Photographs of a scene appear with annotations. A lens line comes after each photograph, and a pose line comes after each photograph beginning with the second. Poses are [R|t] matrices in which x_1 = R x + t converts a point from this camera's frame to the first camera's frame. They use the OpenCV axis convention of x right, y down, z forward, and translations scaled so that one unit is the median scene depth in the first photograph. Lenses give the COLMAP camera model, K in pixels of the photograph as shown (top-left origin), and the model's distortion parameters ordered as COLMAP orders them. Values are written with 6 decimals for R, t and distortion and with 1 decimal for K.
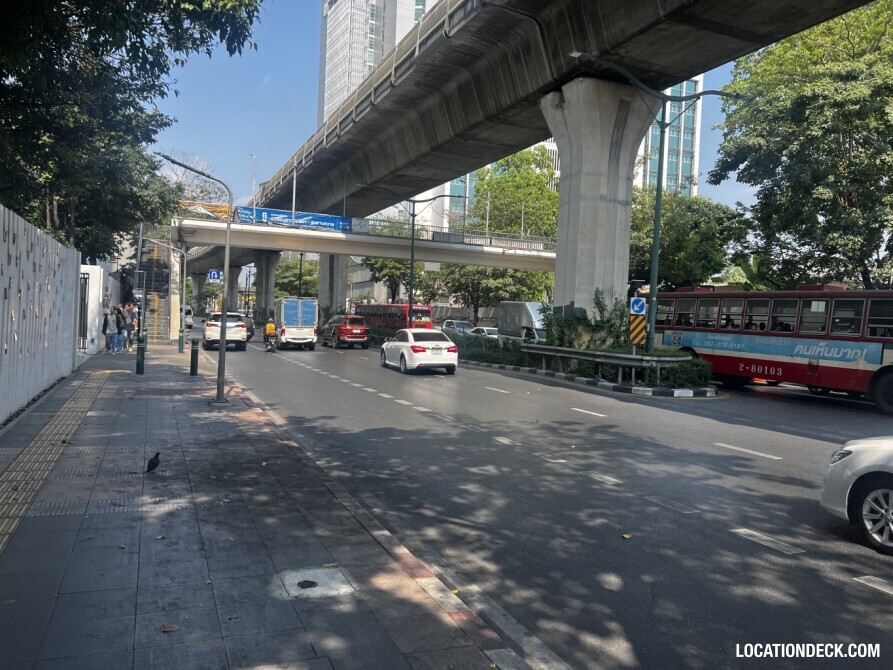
lens RADIAL K [[671.9, 0, 443.8], [0, 671.9, 320.7], [0, 0, 1]] dist [0.056611, -0.061326]
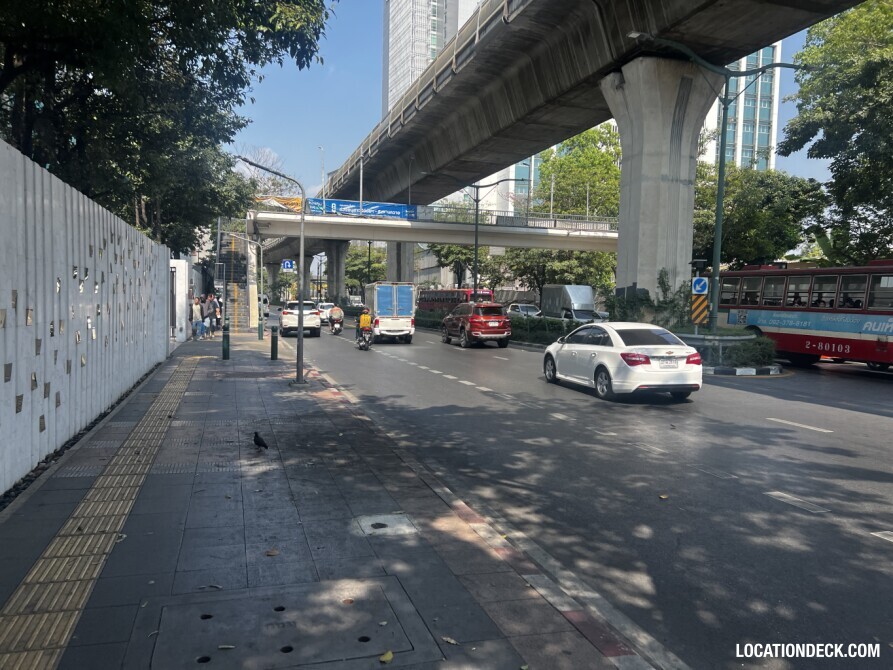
lens RADIAL K [[671.9, 0, 449.2], [0, 671.9, 335.2], [0, 0, 1]] dist [0.056611, -0.061326]
pose [[0.995433, -0.016072, -0.094095, 0.010329], [0.020296, 0.998821, 0.044101, -0.000339], [0.093275, -0.045809, 0.994586, -0.041986]]
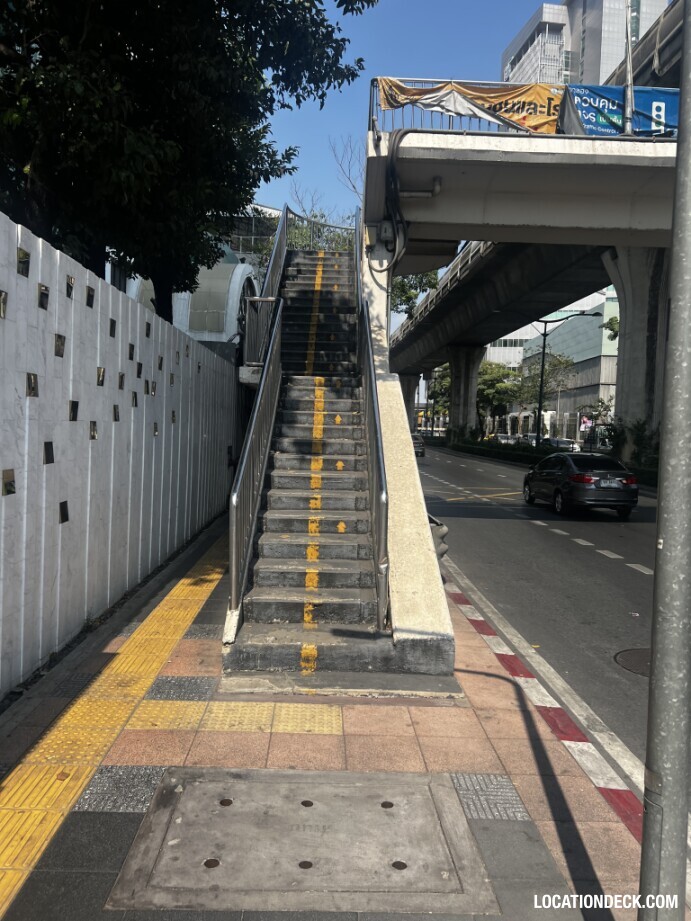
lens RADIAL K [[693.0, 0, 345.2], [0, 693.0, 459.0], [0, 0, 1]] dist [0.056611, -0.061326]
pose [[0.932501, 0.010970, -0.361001, -0.282132], [-0.000030, 0.999541, 0.030296, -0.015302], [0.361167, -0.028241, 0.932073, 0.667689]]
